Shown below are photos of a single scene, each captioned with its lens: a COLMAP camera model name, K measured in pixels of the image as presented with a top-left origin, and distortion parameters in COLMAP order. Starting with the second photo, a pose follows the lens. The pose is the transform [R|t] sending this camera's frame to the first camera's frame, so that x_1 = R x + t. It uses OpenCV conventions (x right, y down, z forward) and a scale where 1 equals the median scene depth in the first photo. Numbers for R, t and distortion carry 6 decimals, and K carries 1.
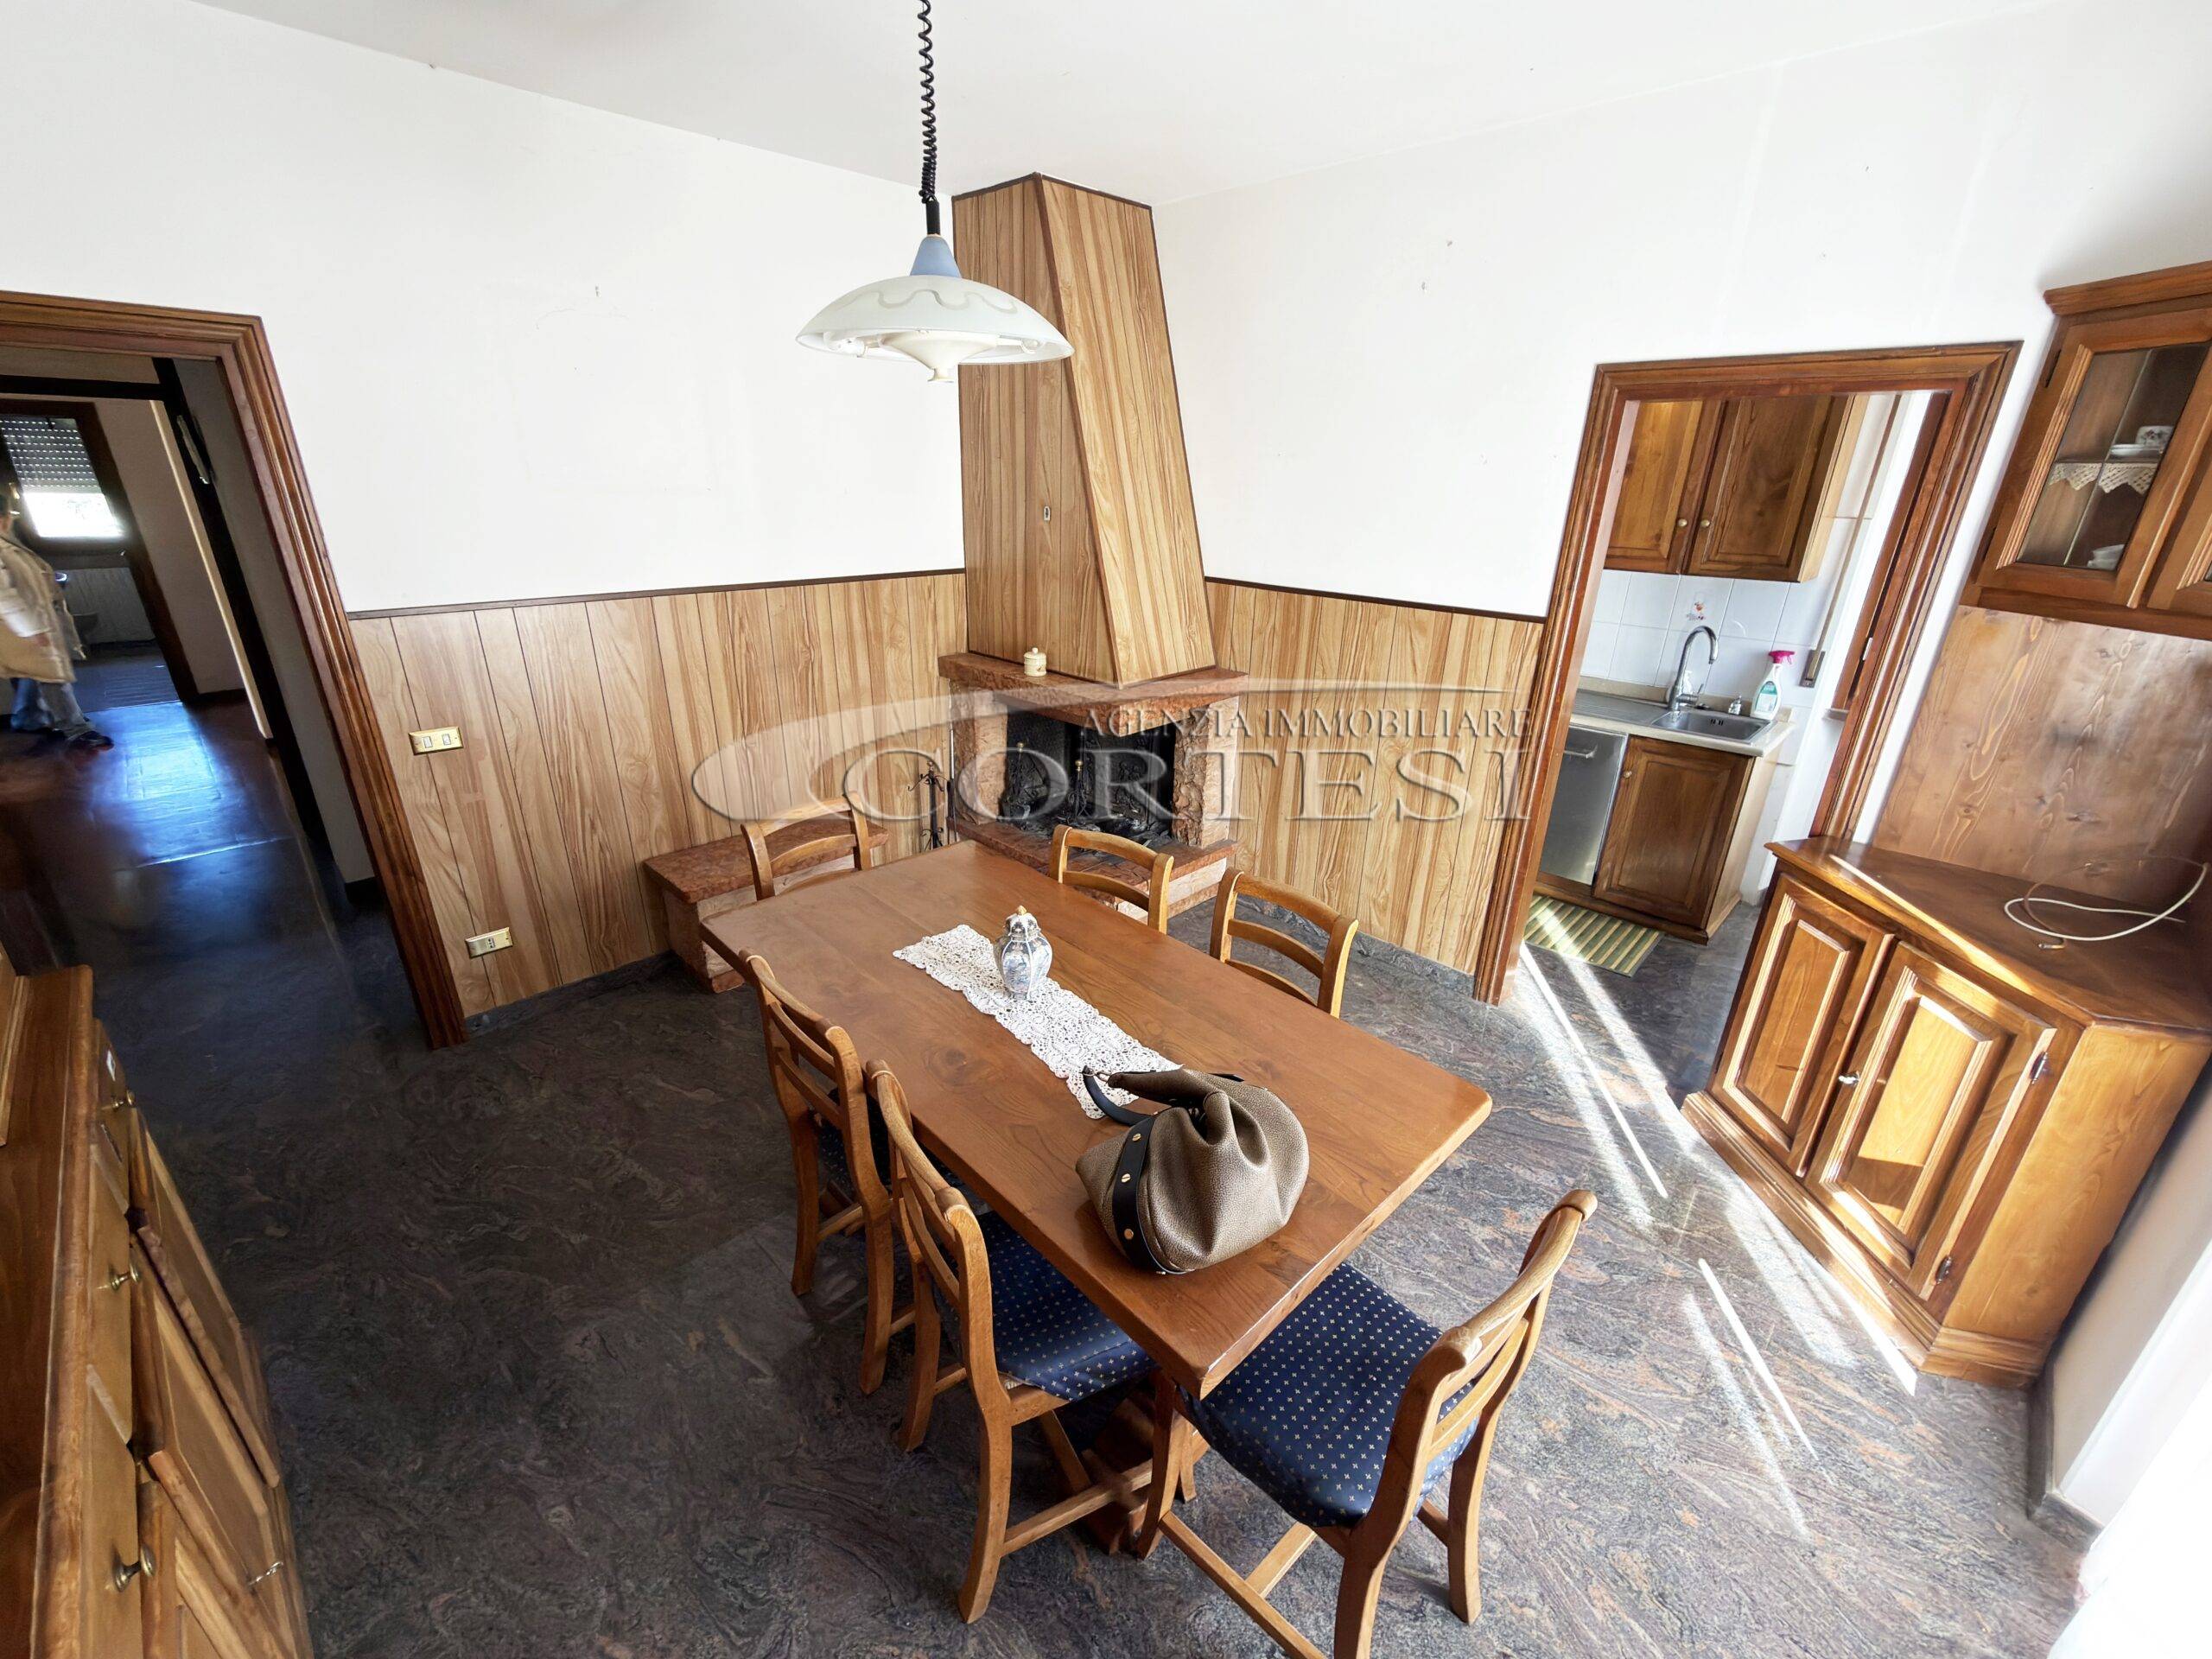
lens RADIAL K [[900.2, 0, 1100.2], [0, 900.2, 827.8], [0, 0, 1]] dist [0.008608, -0.000022]
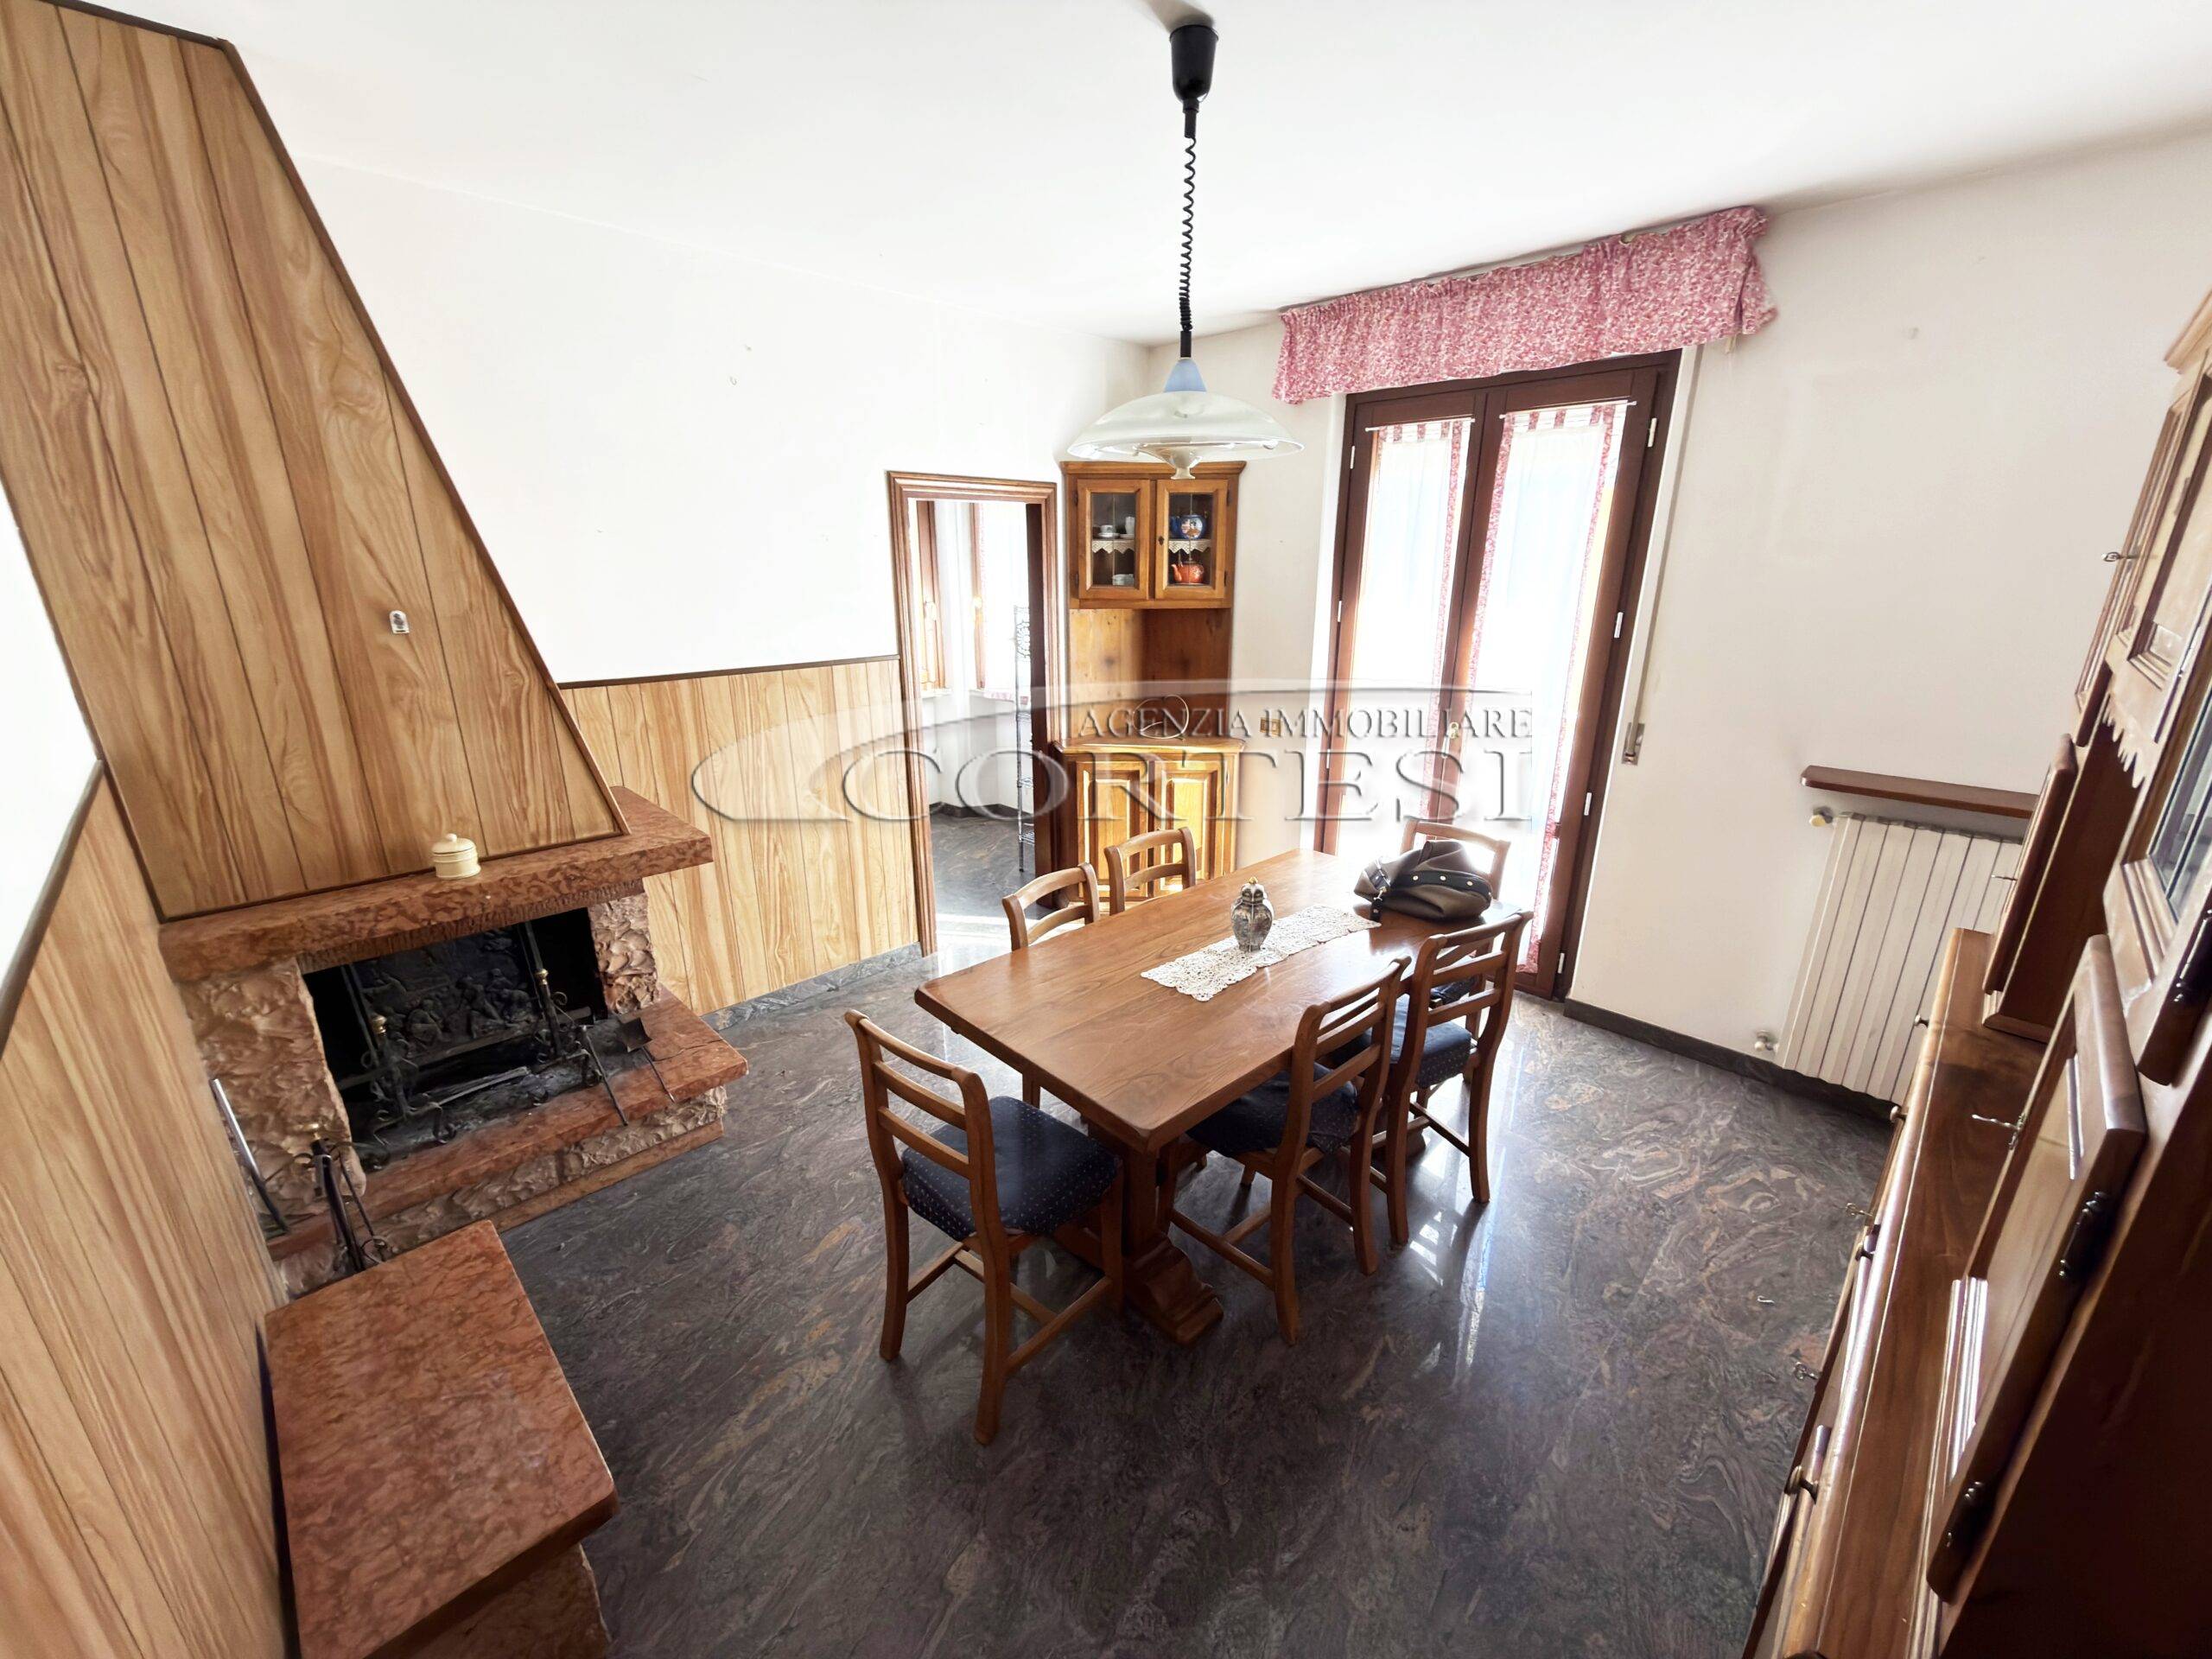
lens RADIAL K [[881.4, 0, 1103.0], [0, 881.4, 830.6], [0, 0, 1]] dist [0.001333, -0.000386]
pose [[0.013055, -0.313558, 0.949479, -0.723214], [0.370742, 0.883397, 0.286637, -0.235719], [-0.928644, 0.348269, 0.127782, 0.575315]]
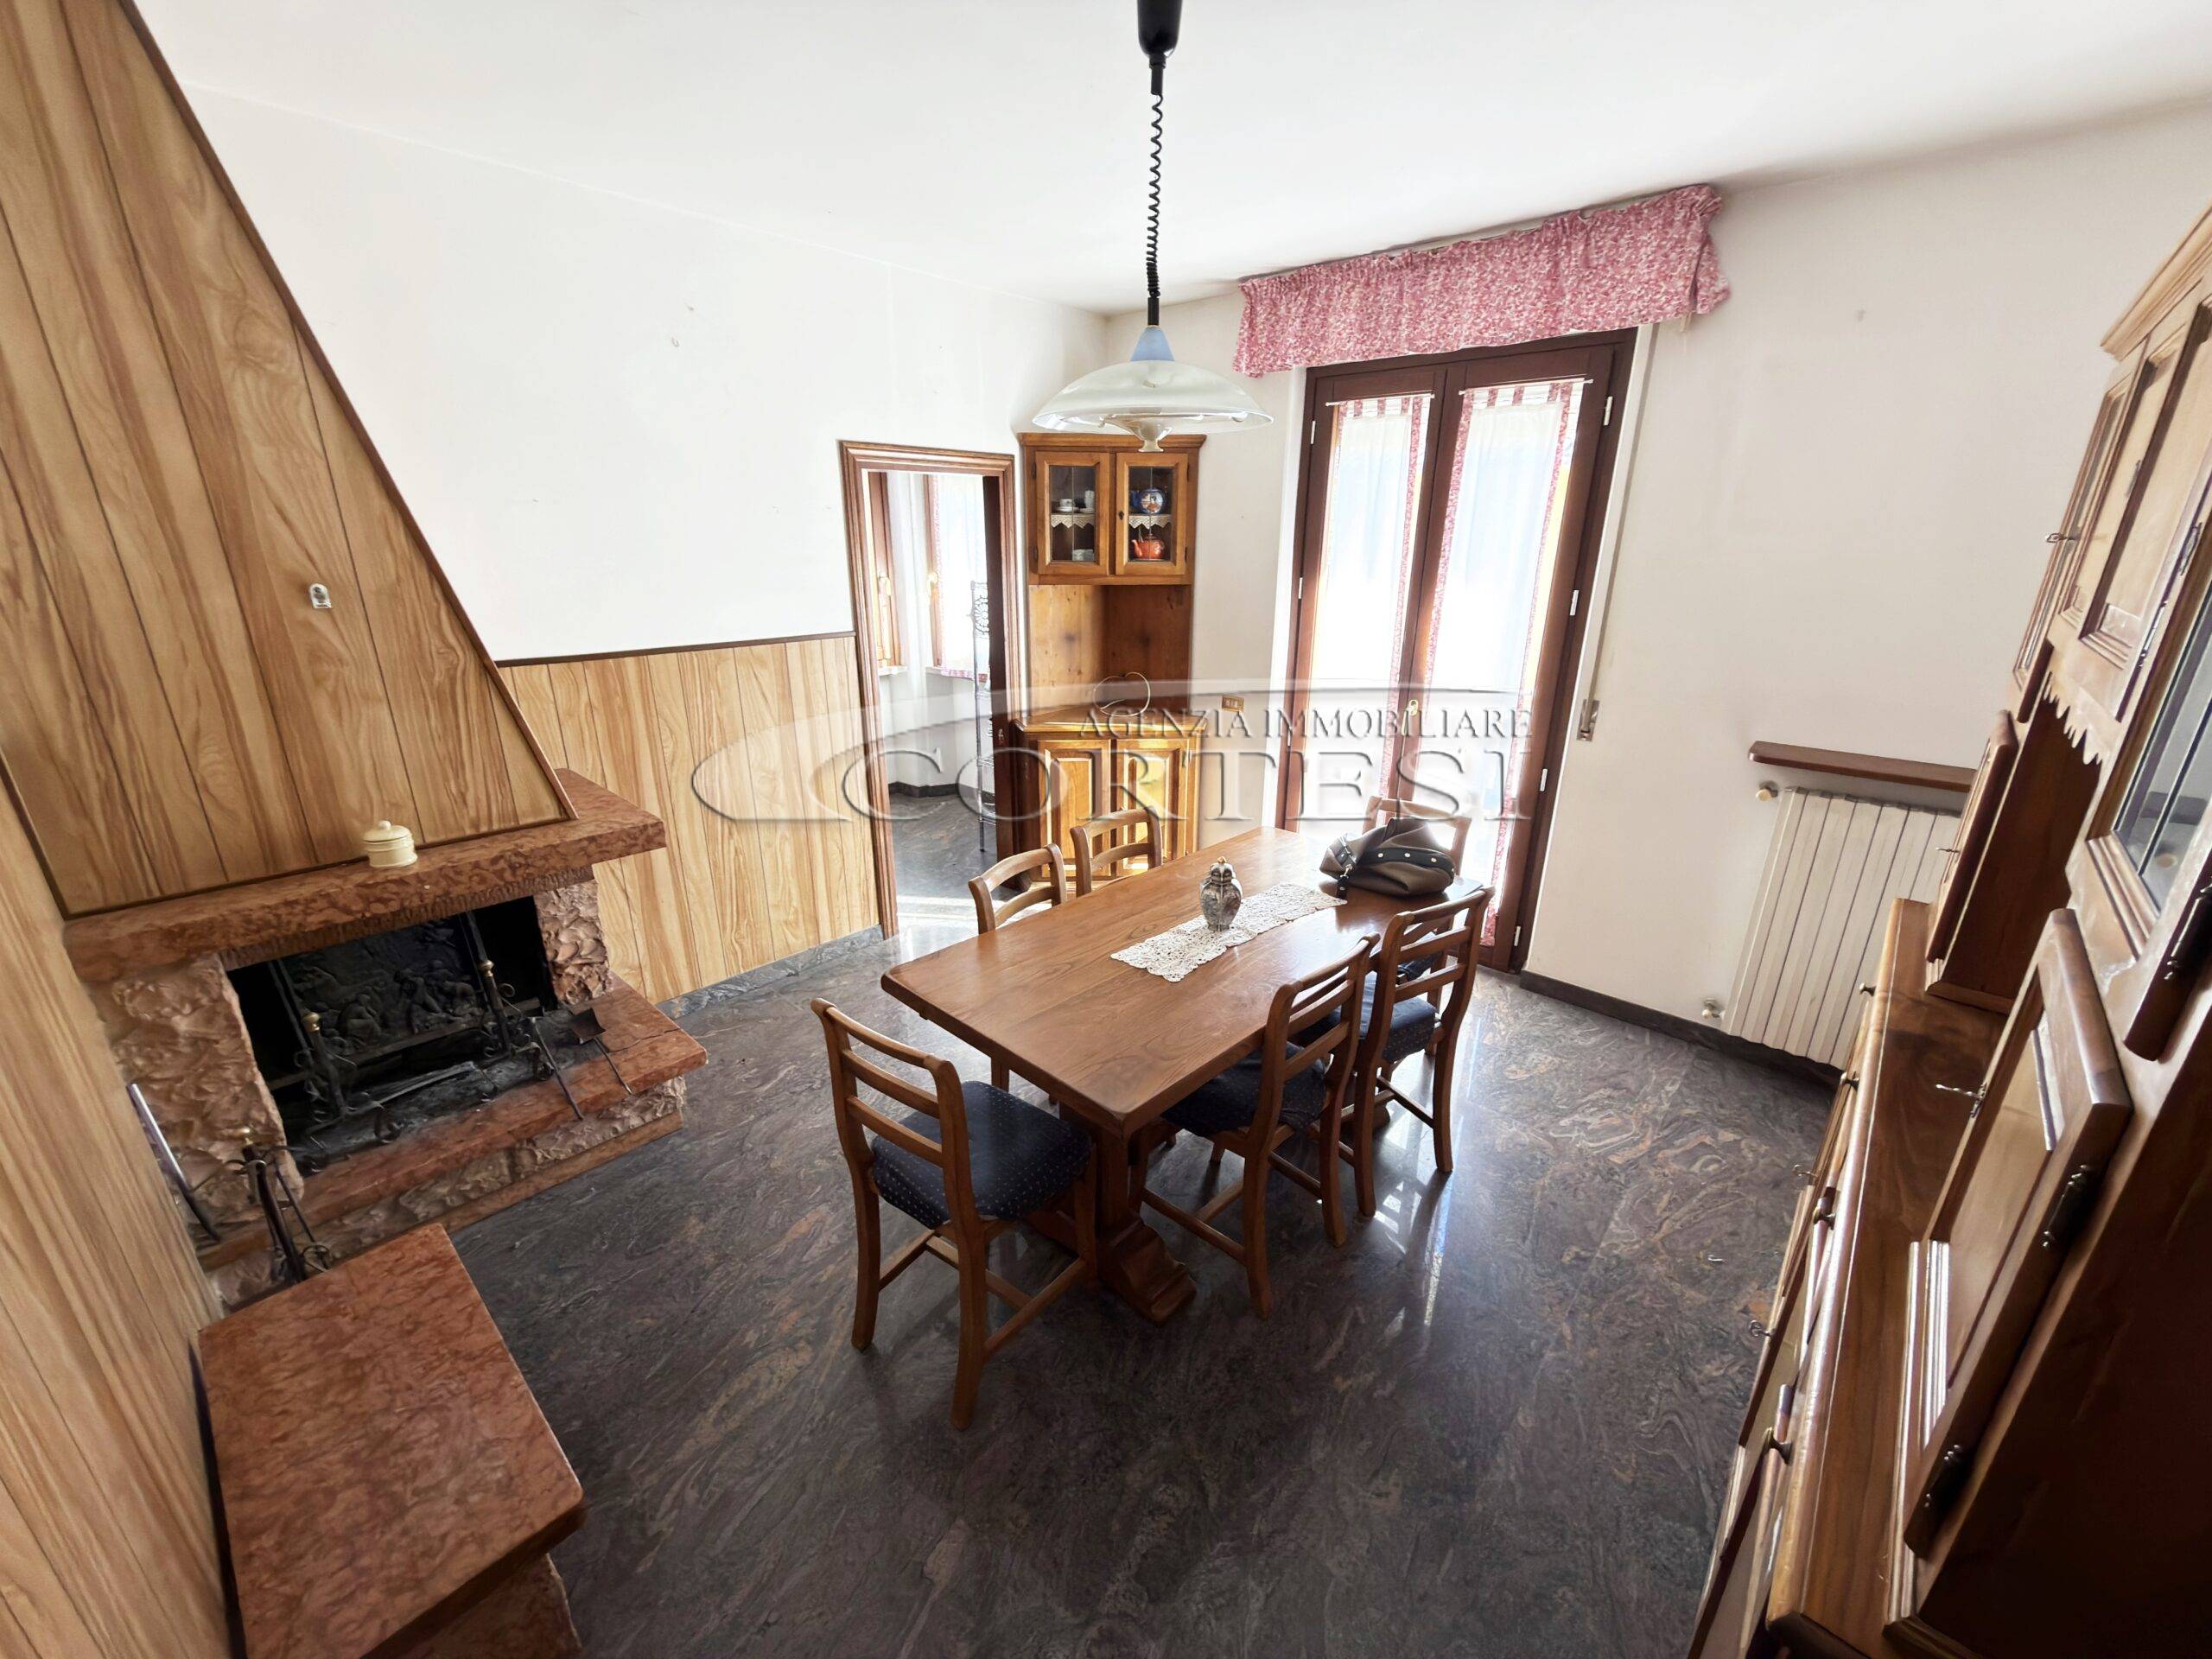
lens RADIAL K [[879.5, 0, 1101.3], [0, 879.5, 831.9], [0, 0, 1]] dist [0.000537, -0.000082]
pose [[-0.036984, -0.339309, 0.939948, -0.711741], [0.363593, 0.871555, 0.328927, -0.239223], [-0.930824, 0.353923, 0.091137, 0.586243]]
